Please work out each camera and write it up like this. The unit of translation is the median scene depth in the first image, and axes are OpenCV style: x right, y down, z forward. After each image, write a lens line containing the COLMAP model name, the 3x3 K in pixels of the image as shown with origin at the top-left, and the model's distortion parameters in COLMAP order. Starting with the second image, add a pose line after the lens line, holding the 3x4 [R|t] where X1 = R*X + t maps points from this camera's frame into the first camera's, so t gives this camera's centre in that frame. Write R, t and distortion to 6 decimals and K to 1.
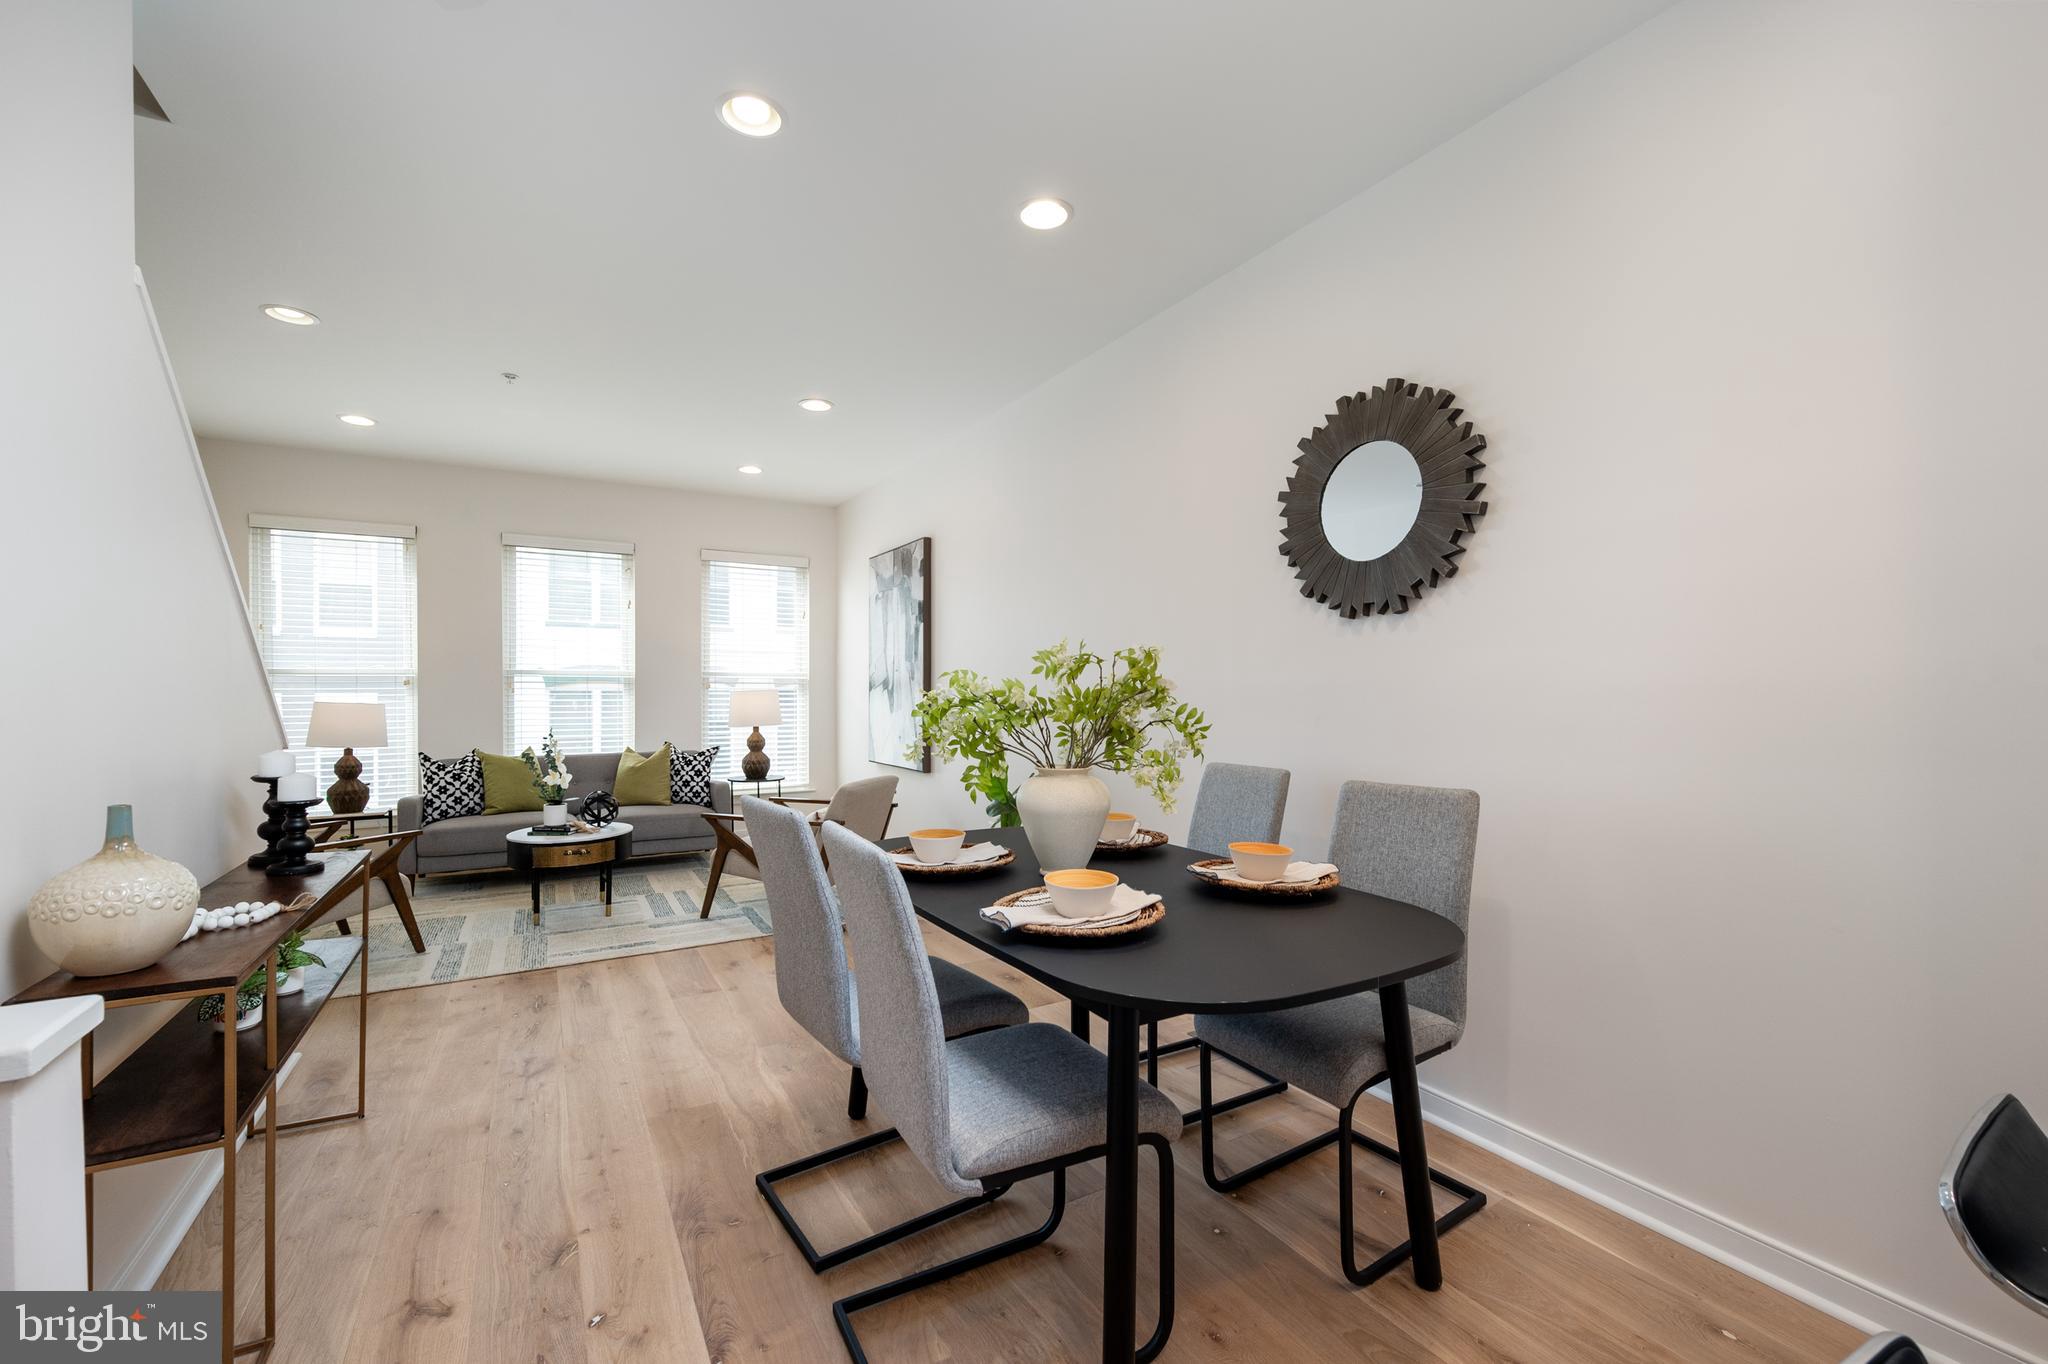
lens RADIAL K [[864.2, 0, 1022.7], [0, 864.2, 686.0], [0, 0, 1]] dist [-0.000357, -0.000024]
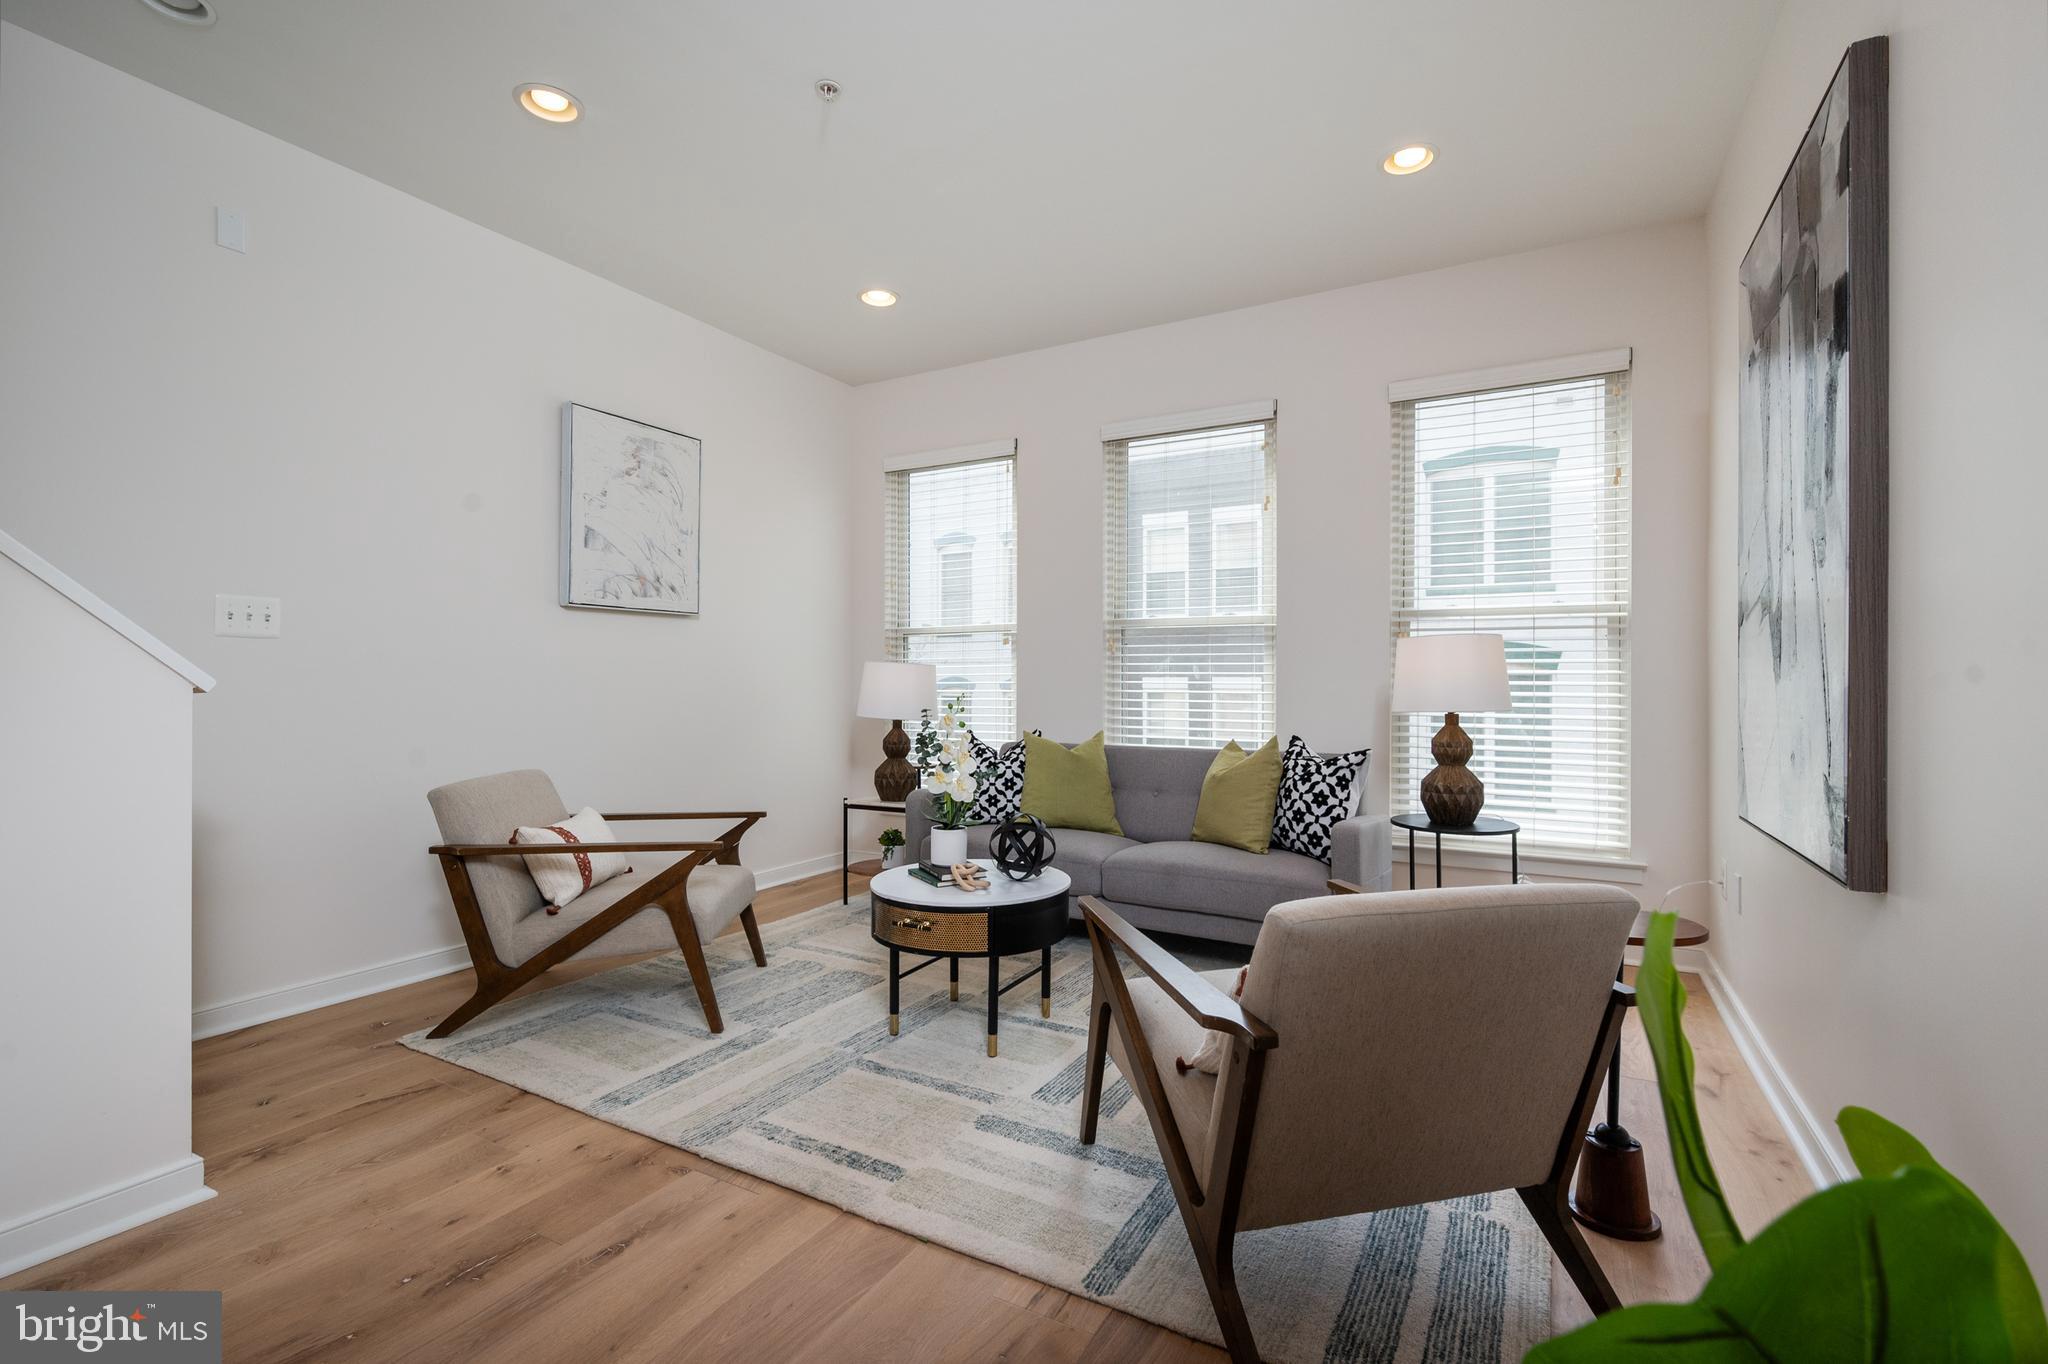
lens RADIAL K [[925.8, 0, 1019.8], [0, 925.8, 681.1], [0, 0, 1]] dist [-0.001585, 0.000299]
pose [[0.506838, 0.002282, -0.862038, 0.010086], [-0.001189, 0.999997, 0.001948, 0.036913], [0.862041, 0.000038, 0.506839, 0.698805]]
